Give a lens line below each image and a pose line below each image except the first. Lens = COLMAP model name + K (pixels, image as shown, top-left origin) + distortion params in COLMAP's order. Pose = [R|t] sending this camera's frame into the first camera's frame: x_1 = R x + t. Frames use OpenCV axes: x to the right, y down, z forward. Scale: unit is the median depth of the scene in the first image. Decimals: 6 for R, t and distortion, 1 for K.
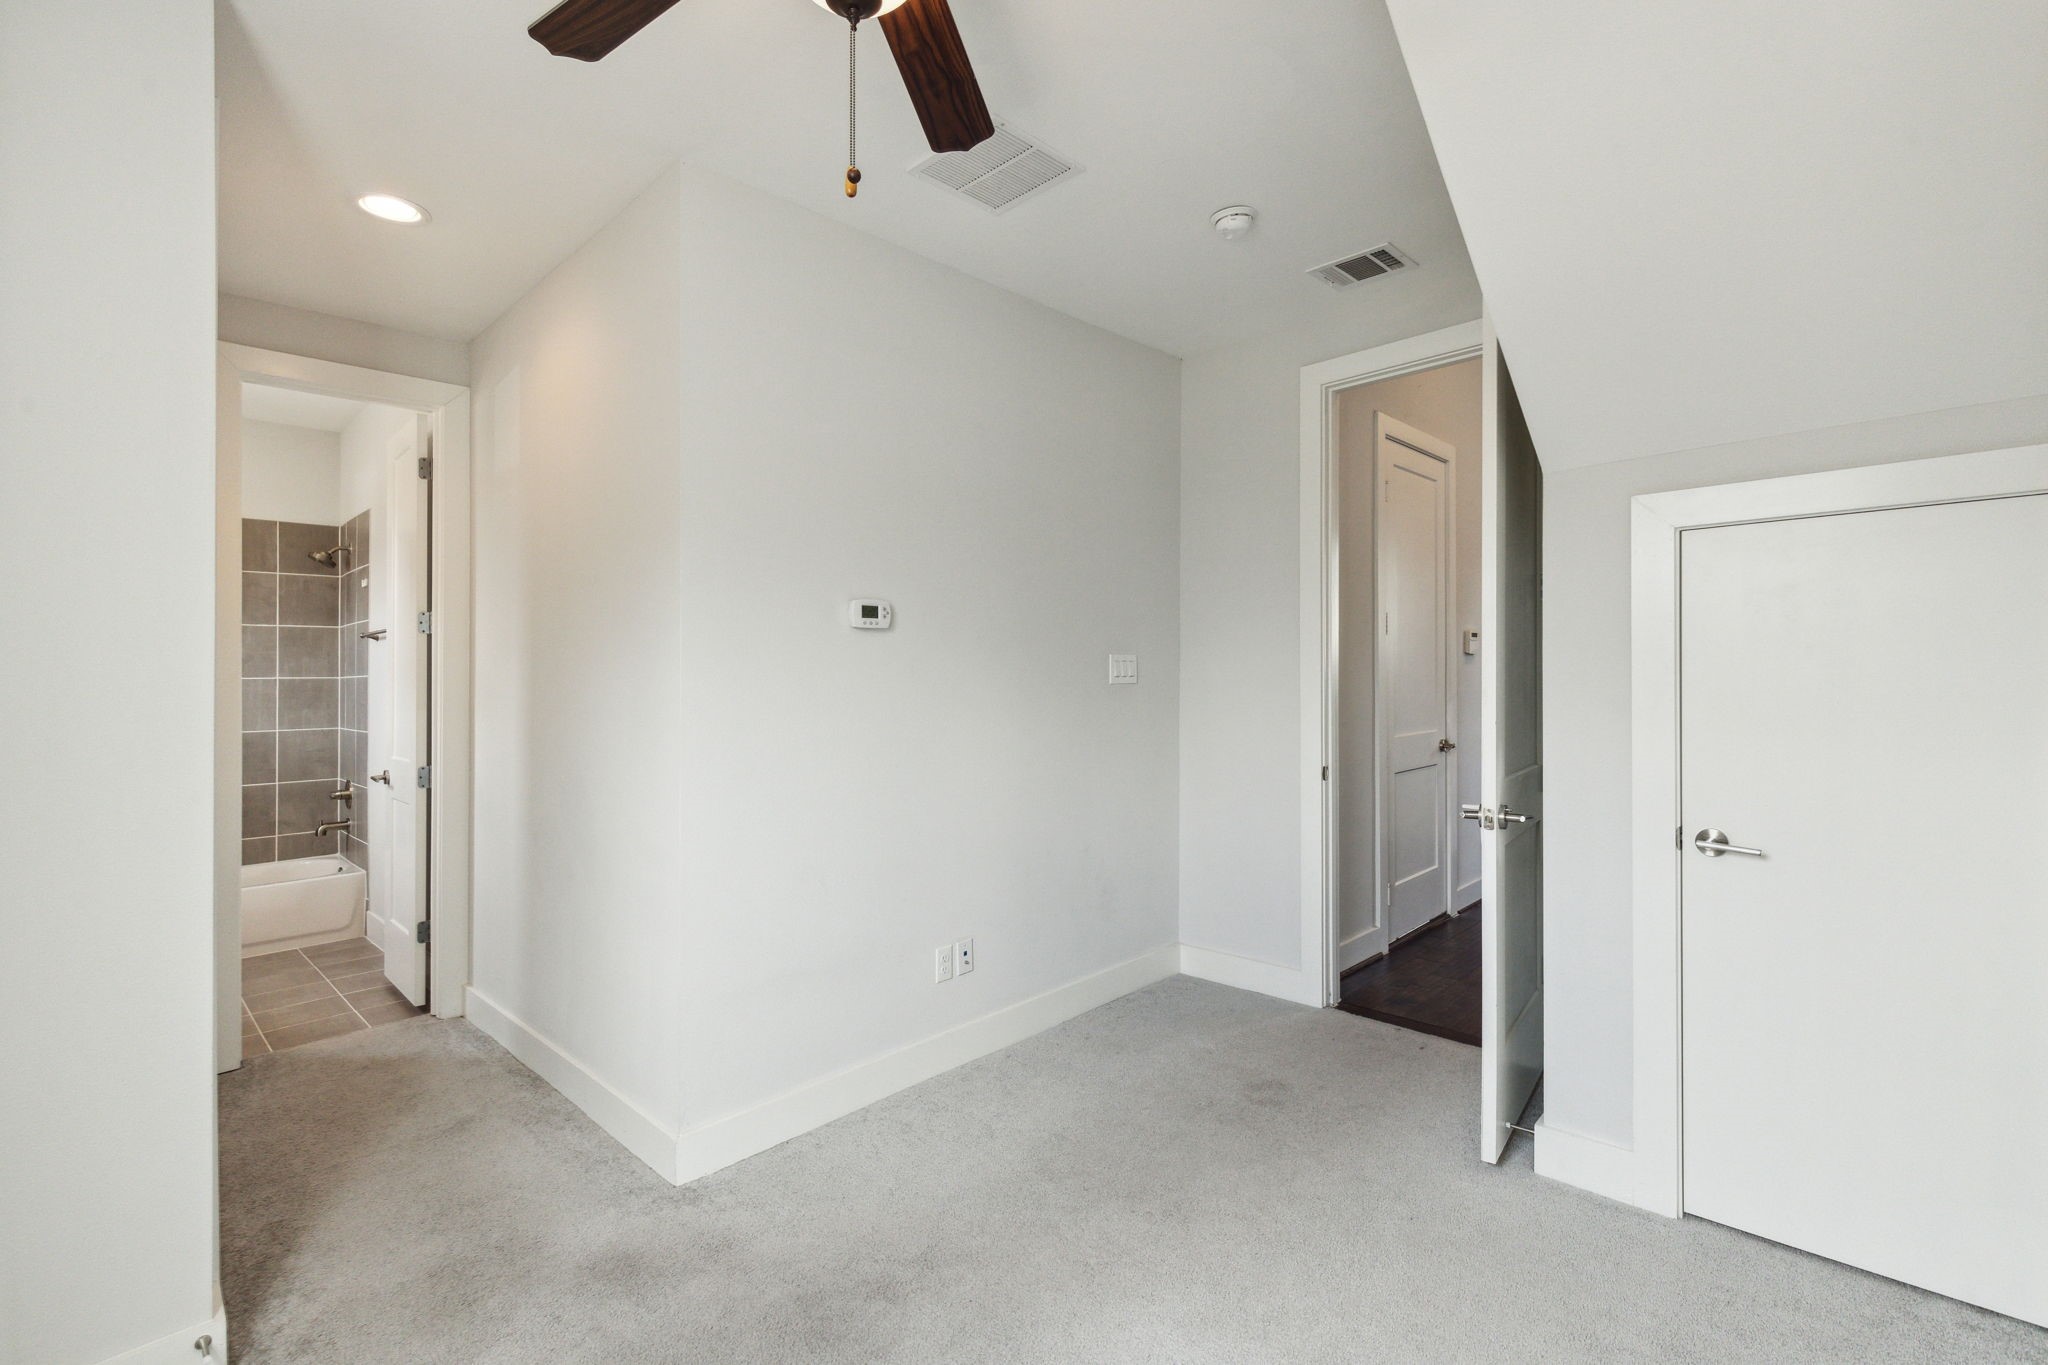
lens RADIAL K [[936.2, 0, 1037.0], [0, 936.2, 667.4], [0, 0, 1]] dist [0.005442, -0.000196]
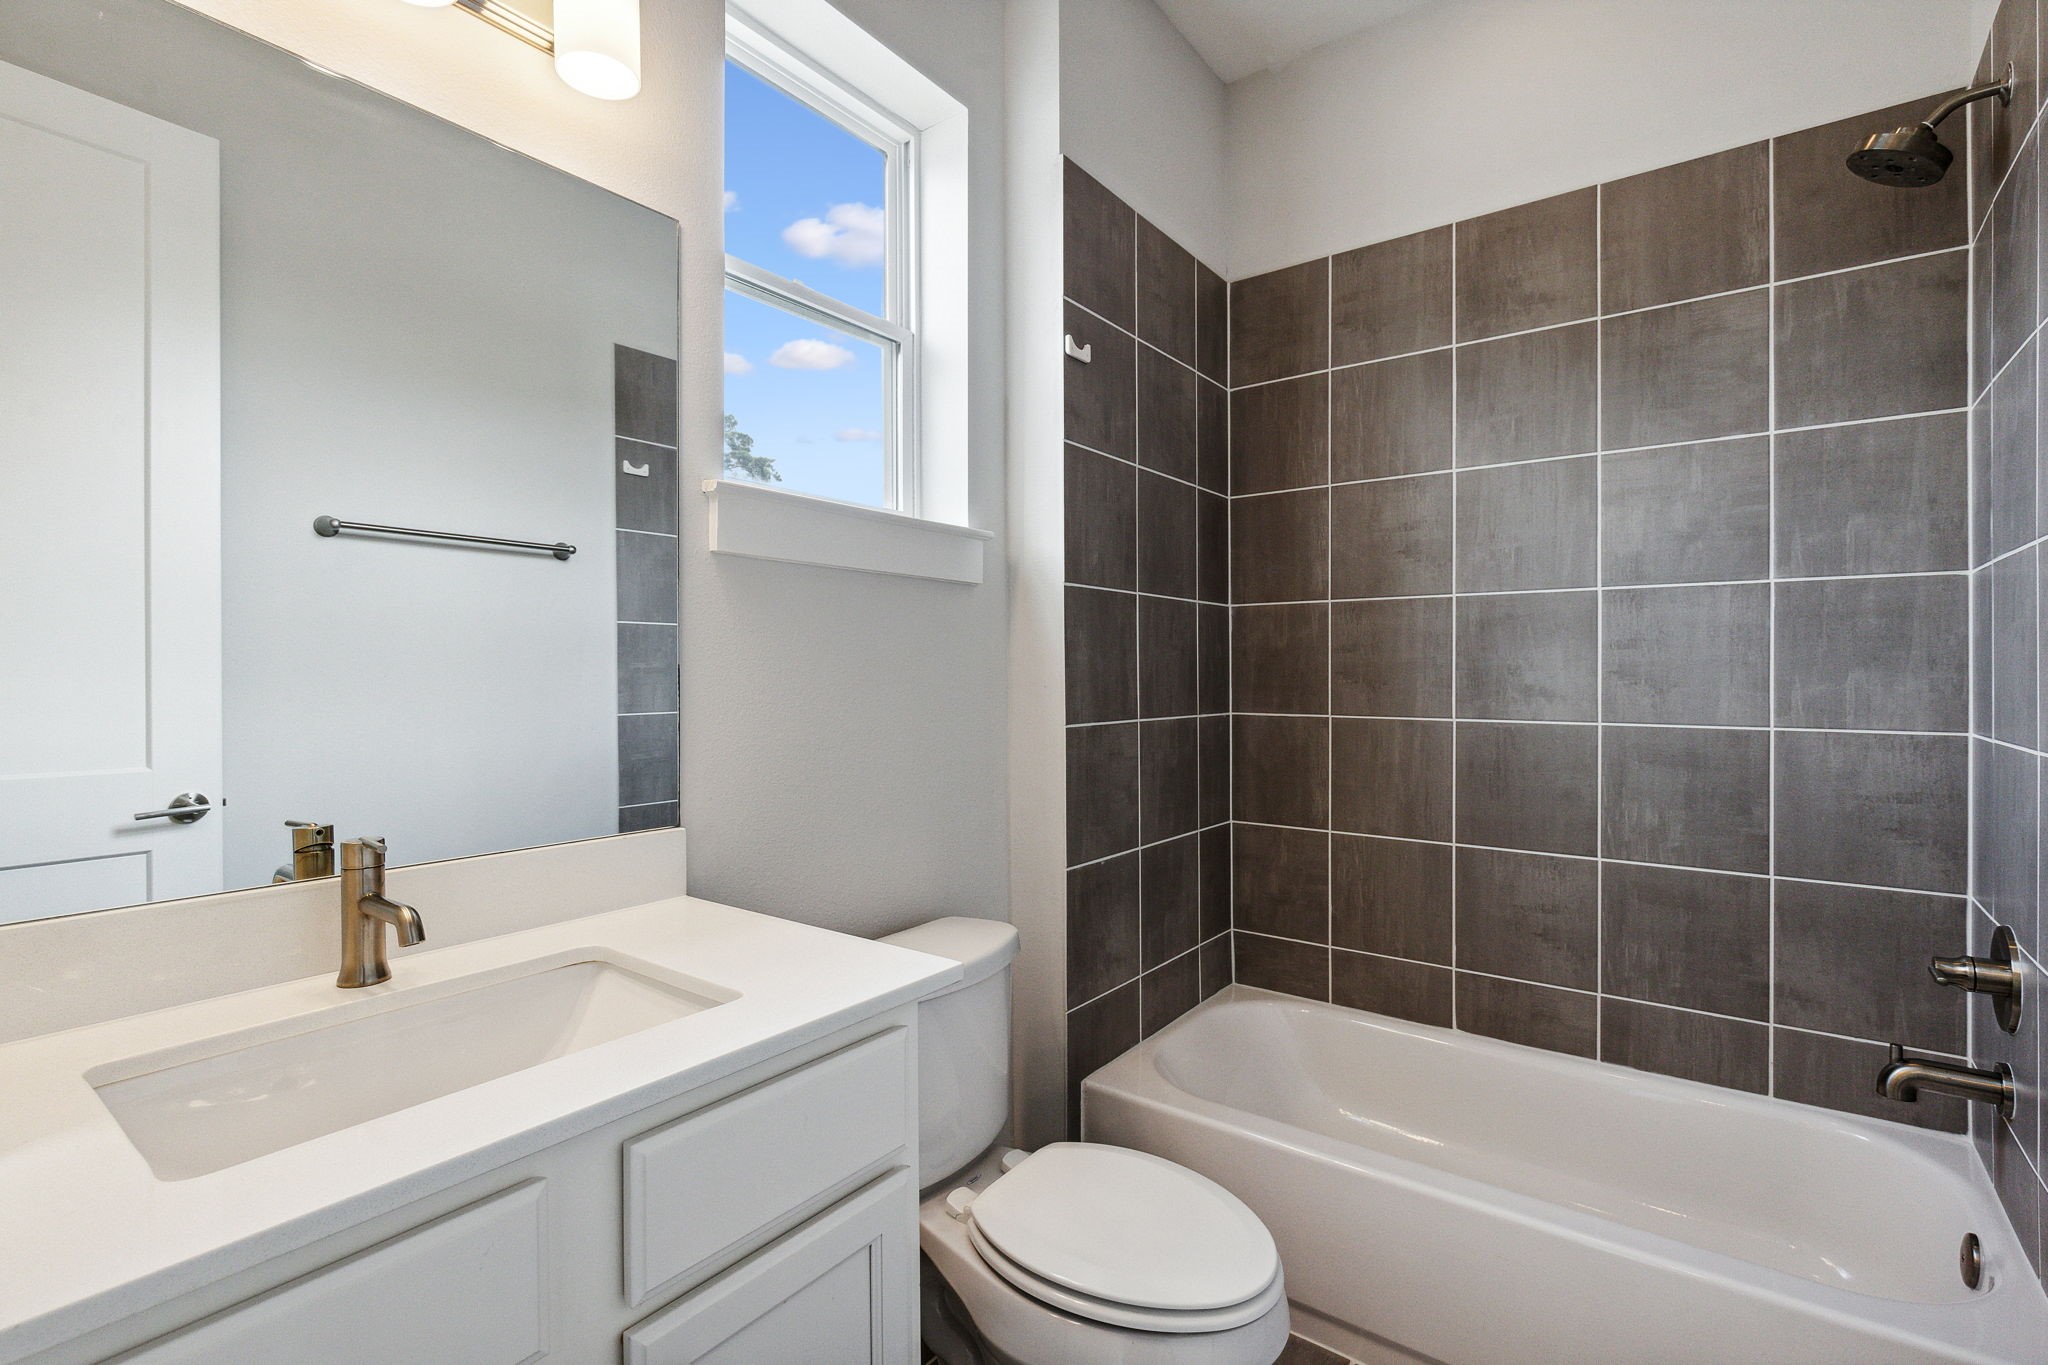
lens RADIAL K [[936.2, 0, 1037.0], [0, 936.2, 667.4], [0, 0, 1]] dist [0.005442, -0.000196]
pose [[0.129827, 0.001850, -0.991535, -0.489621], [0.005754, 0.999980, 0.002619, 0.041451], [0.991520, -0.006046, 0.129814, 0.673722]]
